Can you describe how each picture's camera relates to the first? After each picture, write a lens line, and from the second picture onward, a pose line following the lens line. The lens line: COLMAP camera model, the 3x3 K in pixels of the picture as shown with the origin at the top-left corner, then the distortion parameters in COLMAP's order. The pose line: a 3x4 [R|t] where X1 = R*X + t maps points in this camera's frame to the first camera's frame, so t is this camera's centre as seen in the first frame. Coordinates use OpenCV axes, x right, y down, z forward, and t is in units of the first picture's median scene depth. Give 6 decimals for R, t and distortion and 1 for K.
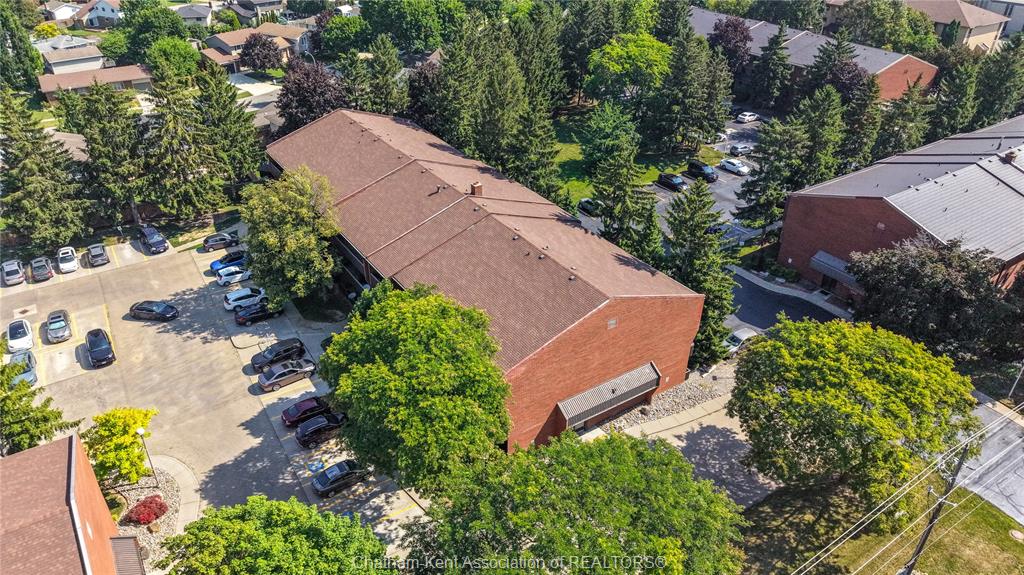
lens RADIAL K [[678.1, 0, 511.3], [0, 678.1, 290.5], [0, 0, 1]] dist [0.020030, -0.014801]
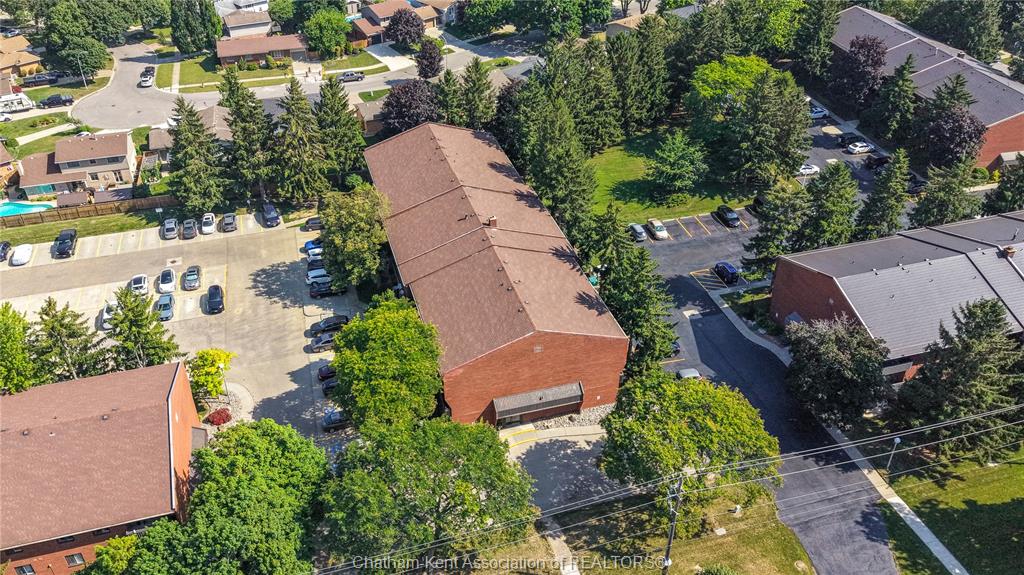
lens RADIAL K [[818.7, 0, 515.2], [0, 818.7, 285.2], [0, 0, 1]] dist [0.043016, -0.036302]
pose [[0.957795, 0.154945, -0.242116, 0.378473], [-0.142977, 0.987499, 0.066354, -0.141392], [0.249370, -0.028937, 0.967976, -0.465322]]
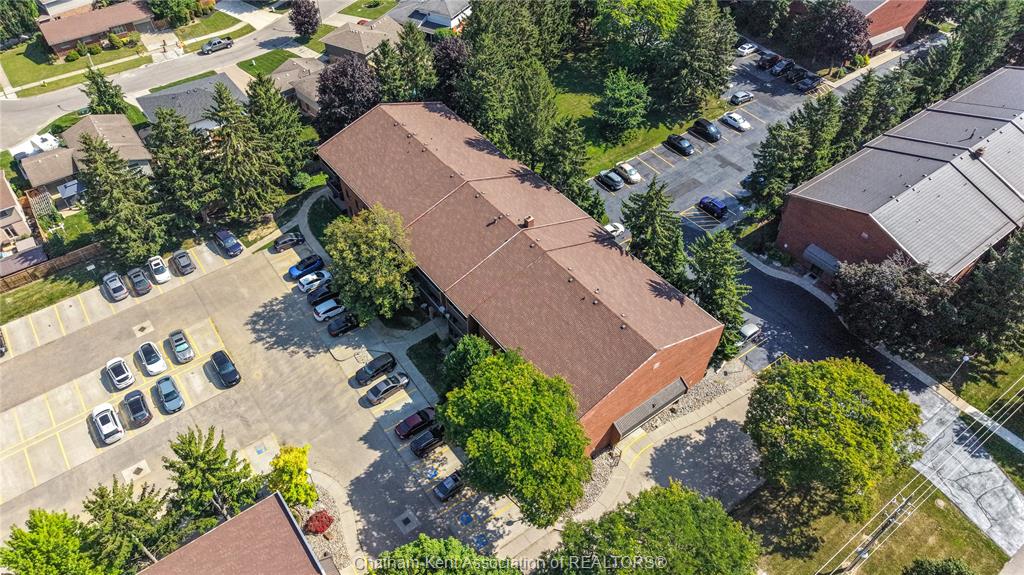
lens RADIAL K [[678.1, 0, 510.5], [0, 678.1, 288.7], [0, 0, 1]] dist [0.020030, -0.014801]
pose [[0.998300, -0.044359, 0.037807, -0.133690], [0.033573, 0.967892, 0.249115, -0.332681], [-0.047644, -0.247423, 0.967736, -0.159056]]
